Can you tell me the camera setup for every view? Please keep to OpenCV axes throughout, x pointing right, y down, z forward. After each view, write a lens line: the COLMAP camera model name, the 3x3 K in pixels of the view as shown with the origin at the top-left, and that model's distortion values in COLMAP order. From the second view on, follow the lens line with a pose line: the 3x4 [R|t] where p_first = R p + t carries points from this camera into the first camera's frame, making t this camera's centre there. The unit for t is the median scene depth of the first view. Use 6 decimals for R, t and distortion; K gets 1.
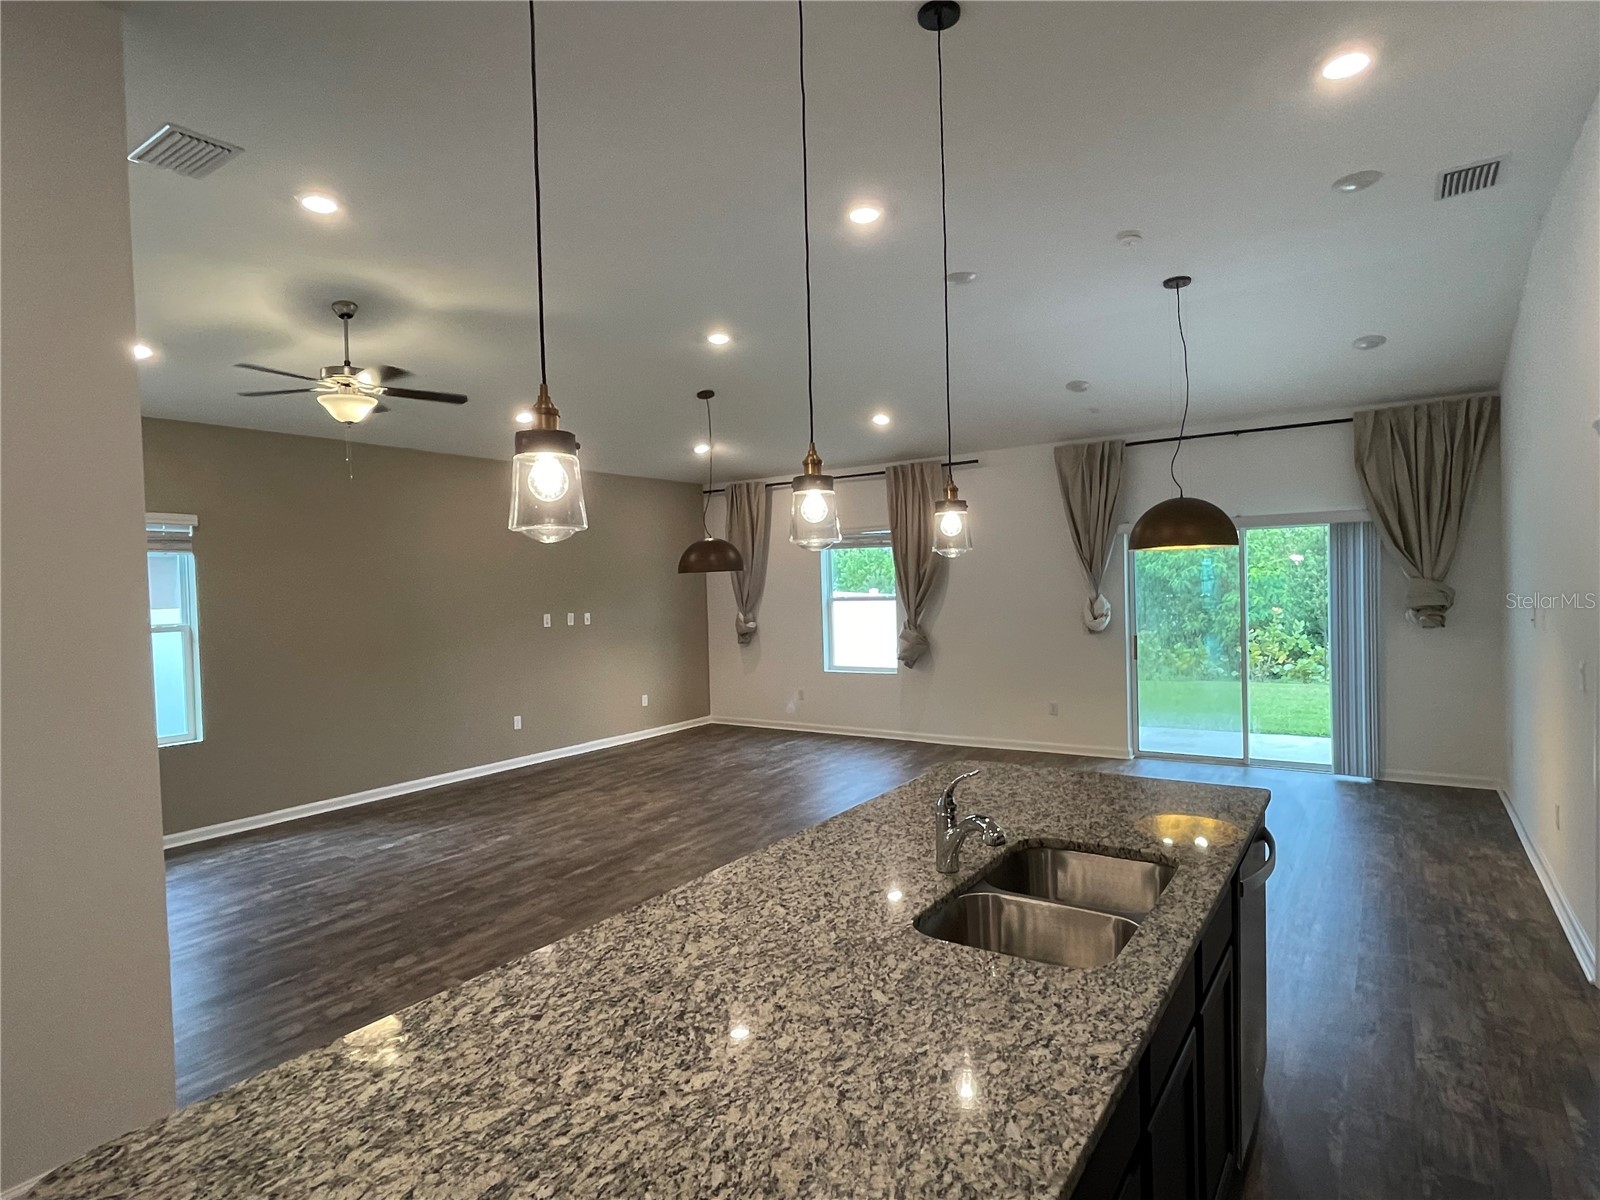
lens RADIAL K [[861.6, 0, 802.3], [0, 861.6, 605.0], [0, 0, 1]] dist [0.001585, -0.001917]
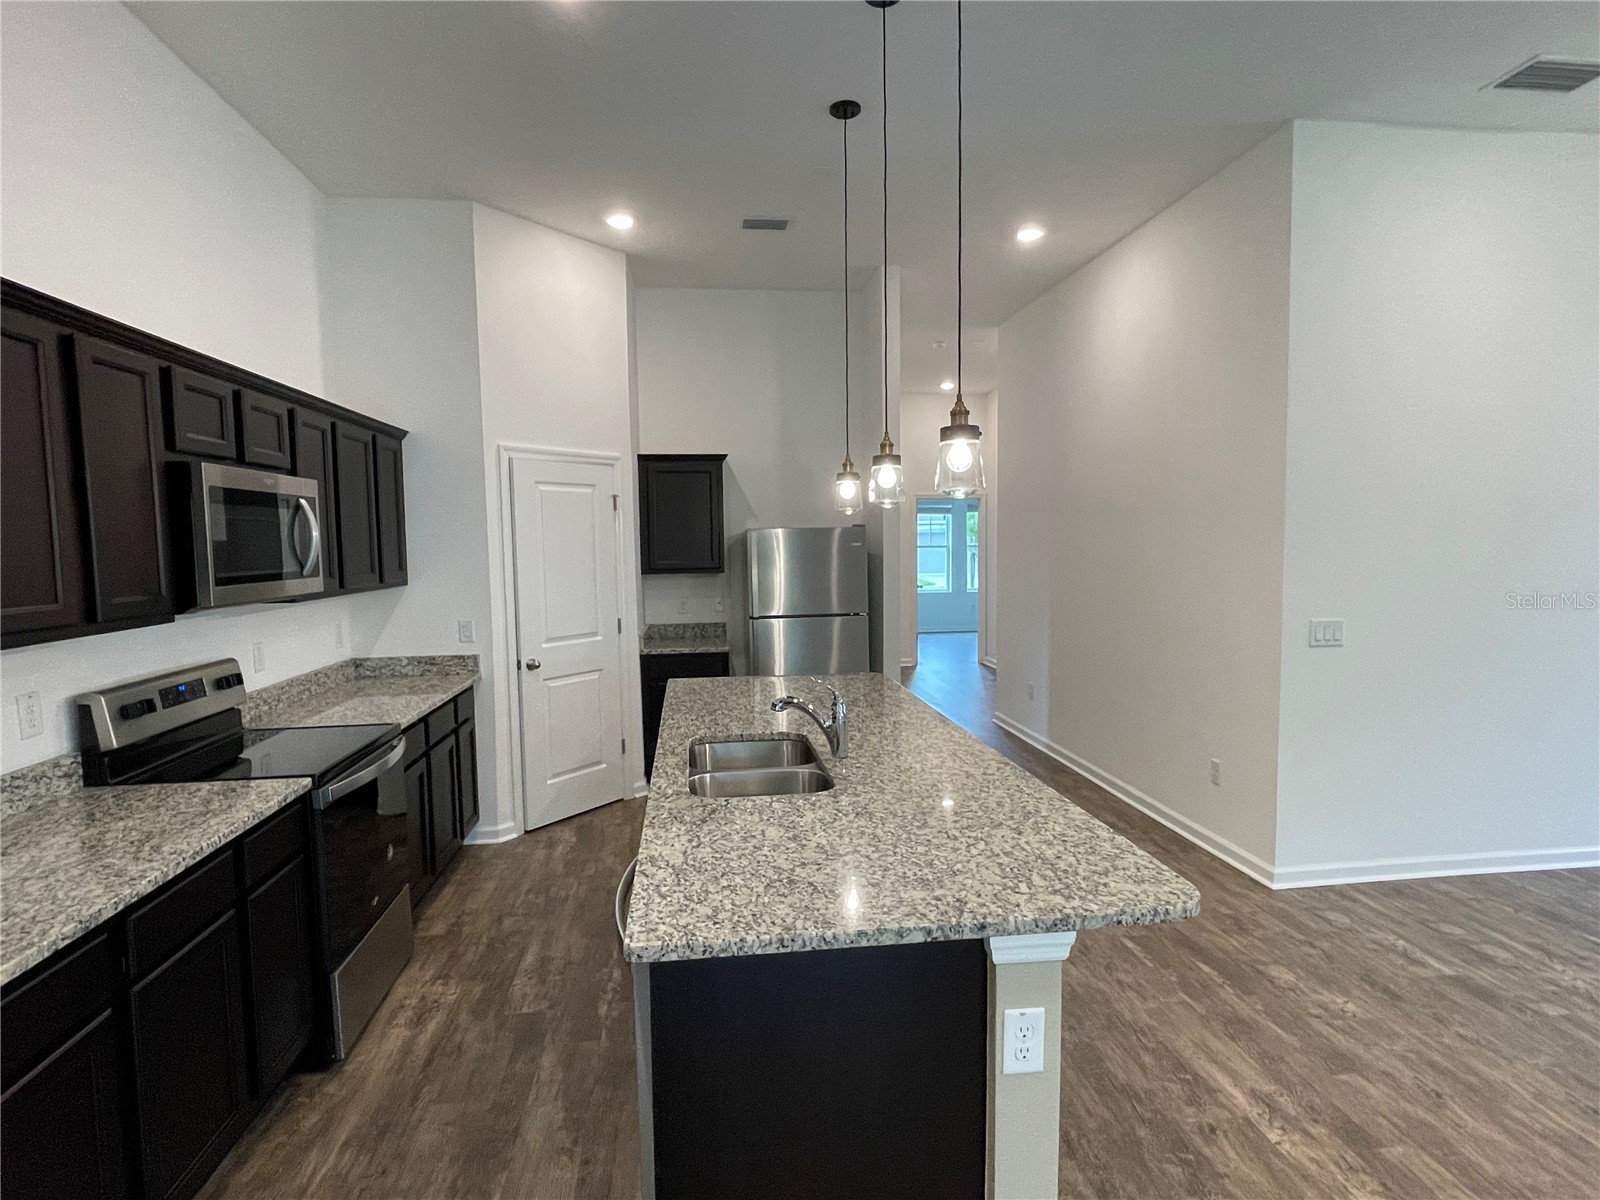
lens RADIAL K [[861.6, 0, 802.3], [0, 861.6, 605.0], [0, 0, 1]] dist [0.001585, -0.001917]
pose [[-0.745888, 0.089879, -0.659979, 0.395303], [0.019122, 0.993335, 0.113666, -0.023992], [0.665797, 0.072163, -0.742635, 0.724320]]
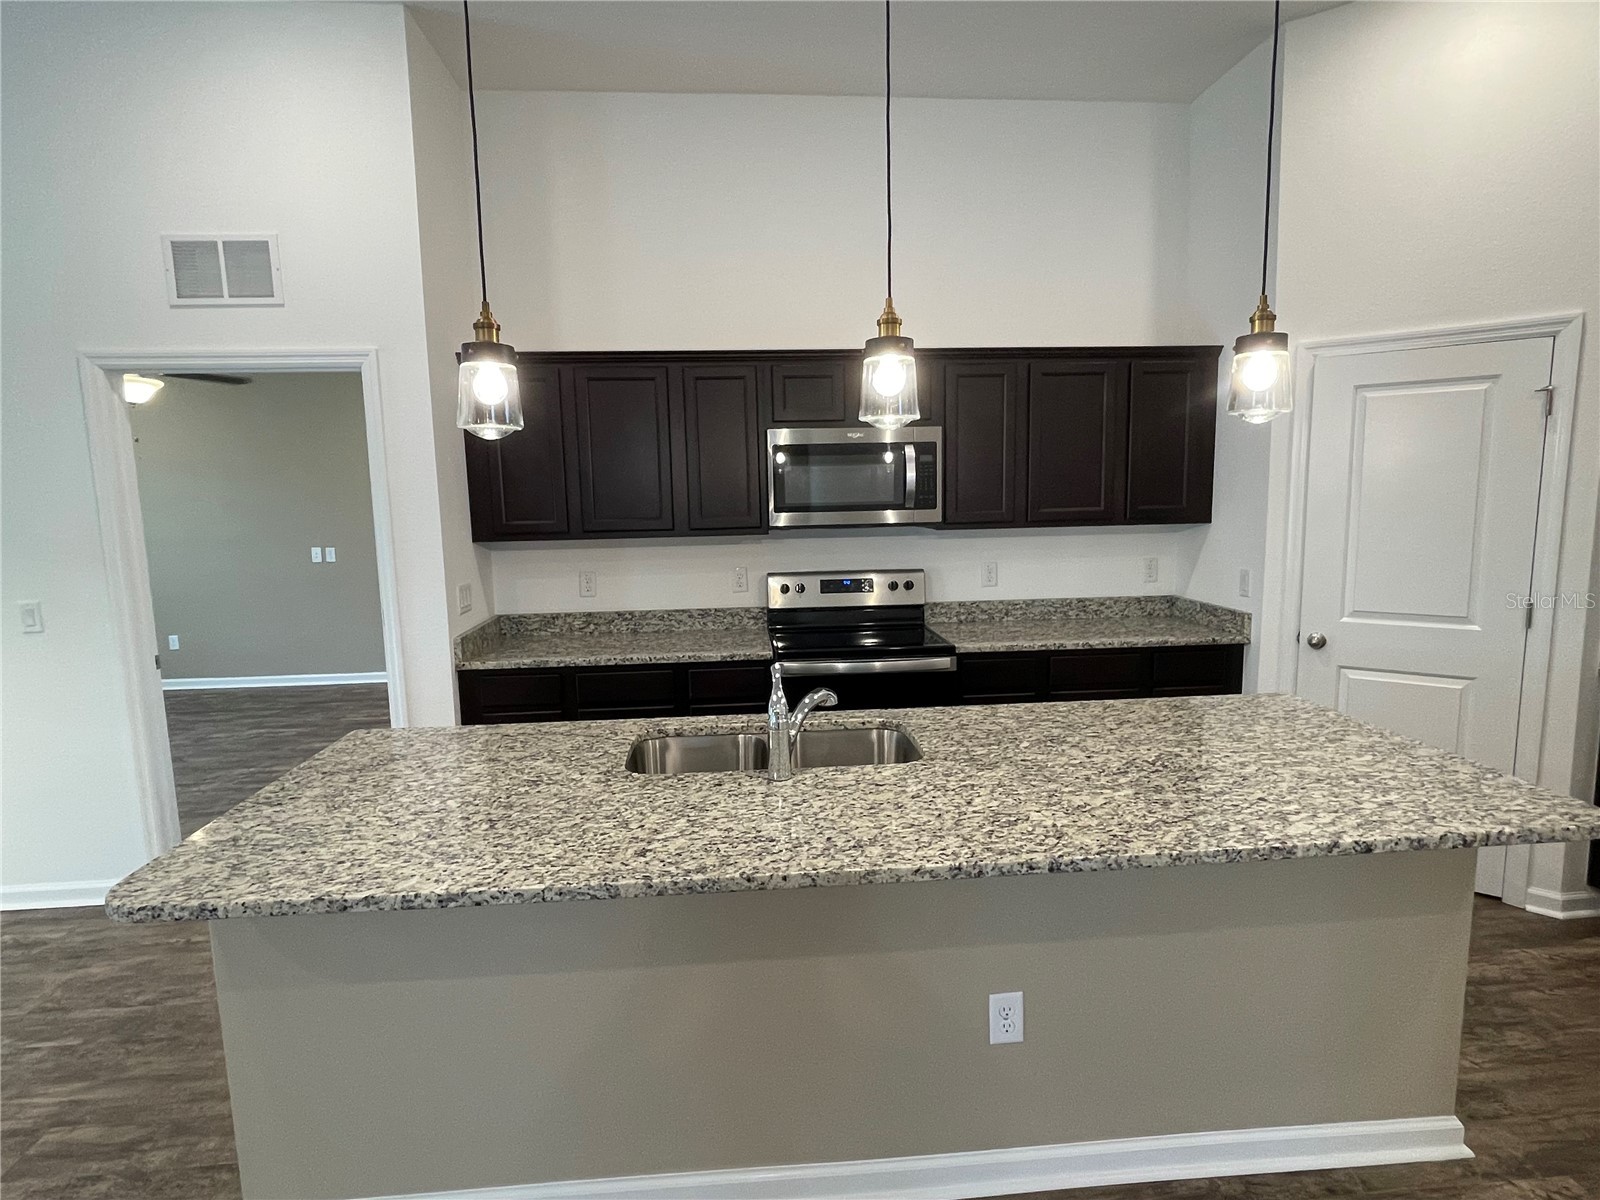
lens RADIAL K [[860.1, 0, 802.5], [0, 860.1, 605.5], [0, 0, 1]] dist [-0.004009, -0.000327]
pose [[-0.629070, -0.063928, 0.774716, -0.219539], [0.058065, 0.989964, 0.128838, -0.001558], [-0.775177, 0.126032, -0.619045, 0.590899]]
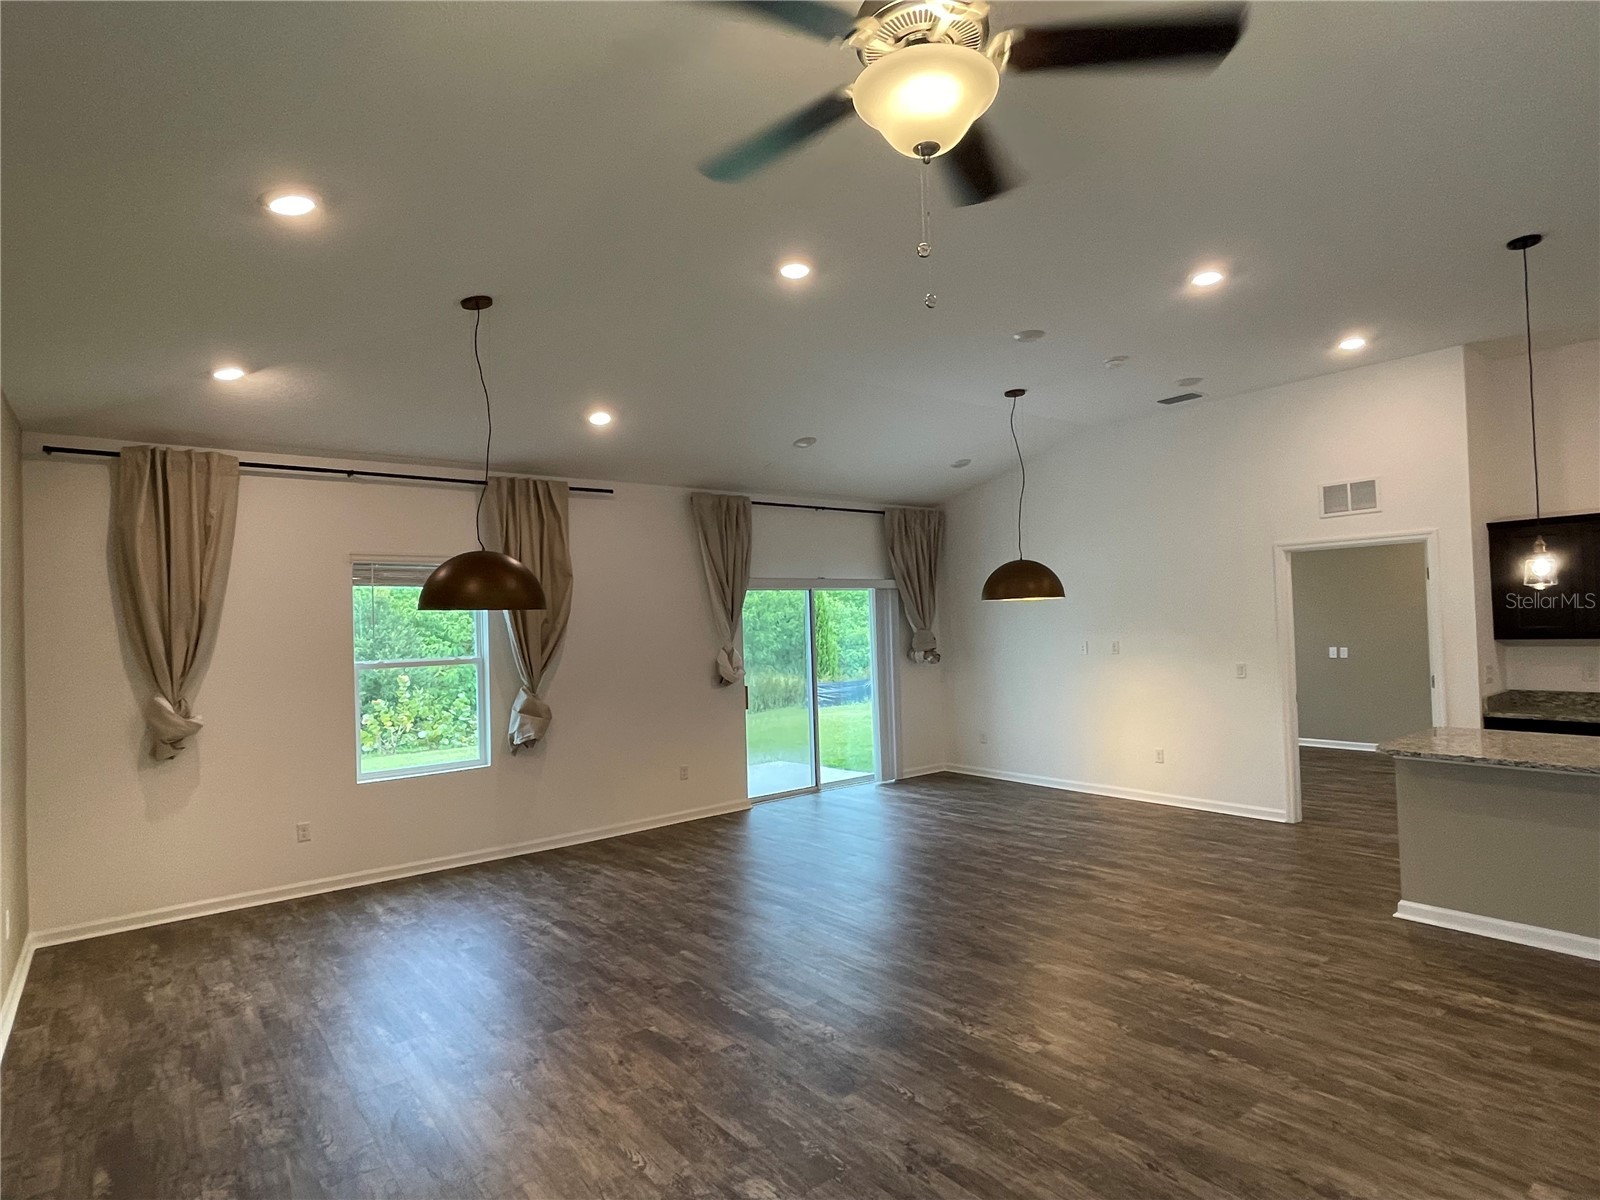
lens RADIAL K [[861.1, 0, 809.9], [0, 861.1, 600.7], [0, 0, 1]] dist [-0.001258, -0.000151]
pose [[0.295632, 0.045297, 0.954227, -0.801453], [0.046474, 0.997011, -0.061726, 0.000150], [-0.954171, 0.062595, 0.292643, 0.862969]]
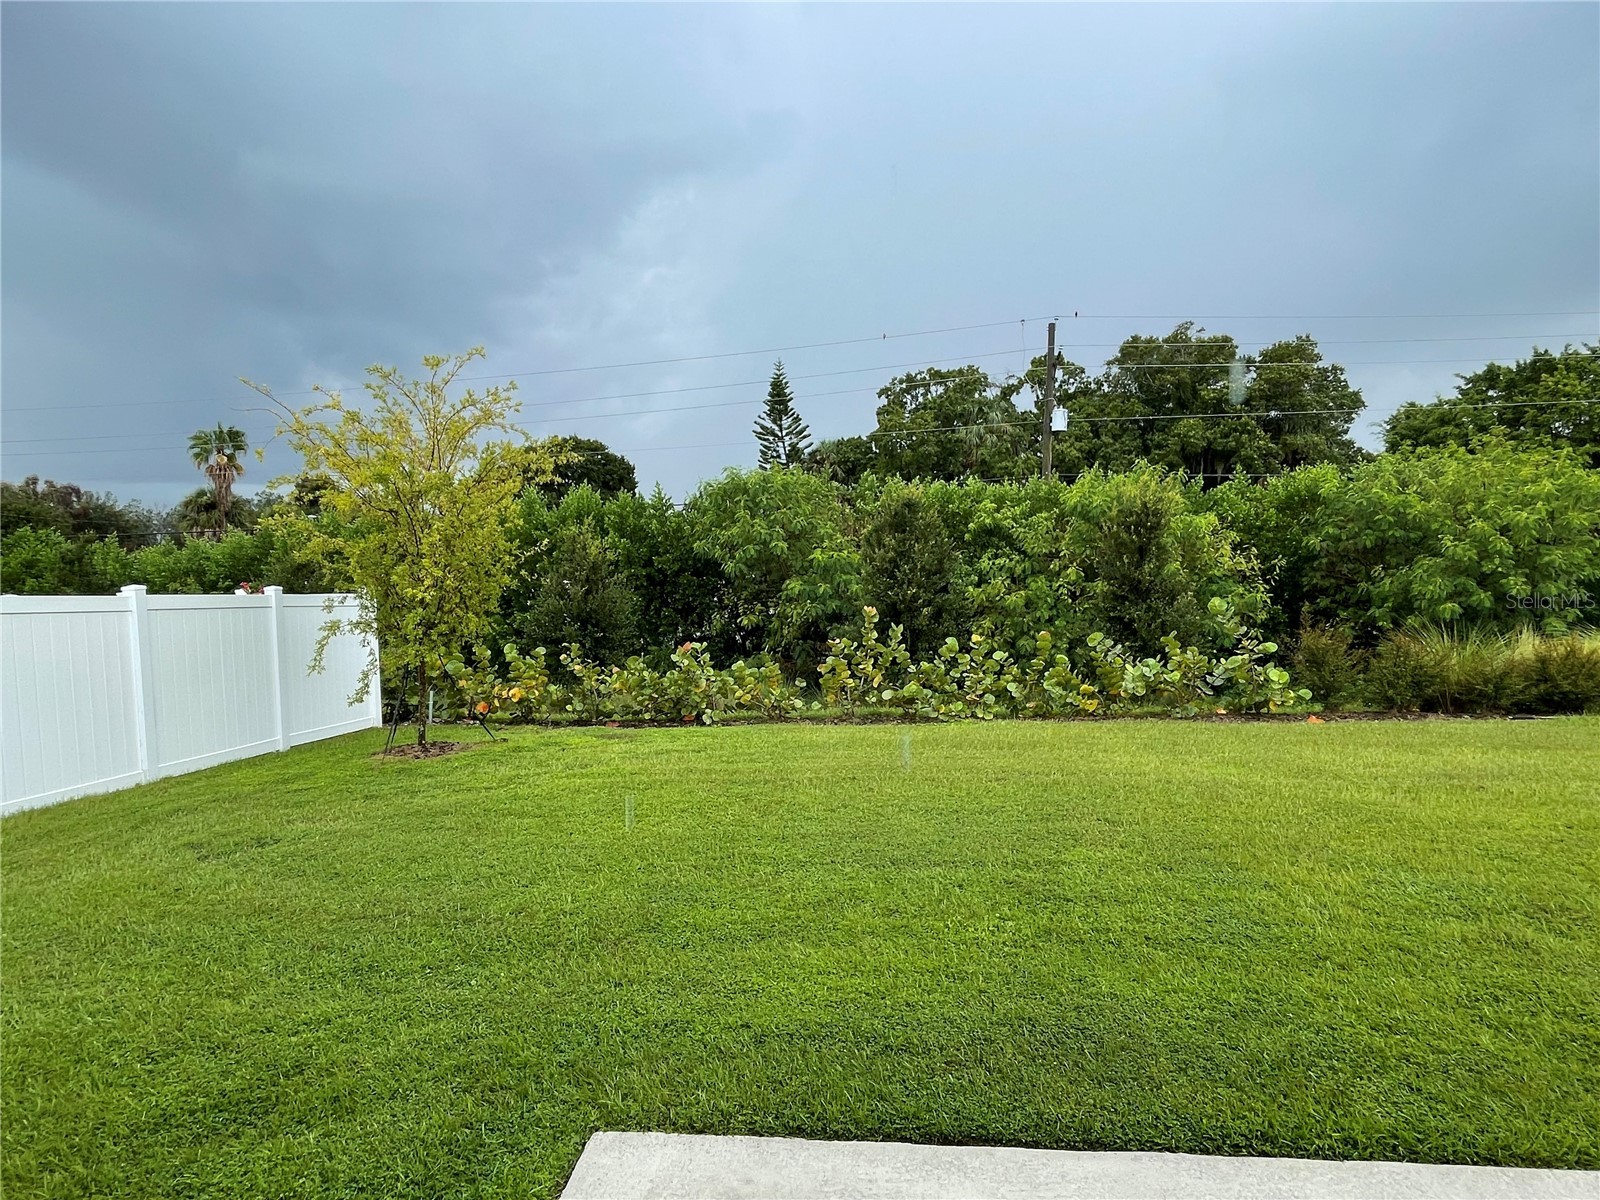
lens RADIAL K [[855.8, 0, 794.6], [0, 855.8, 622.4], [0, 0, 1]] dist [-0.008136, 0.001331]
pose [[0.881347, -0.030238, 0.471500, 0.577624], [0.008634, 0.998814, 0.047917, -0.056431], [-0.472390, -0.038160, 0.880563, 1.398774]]
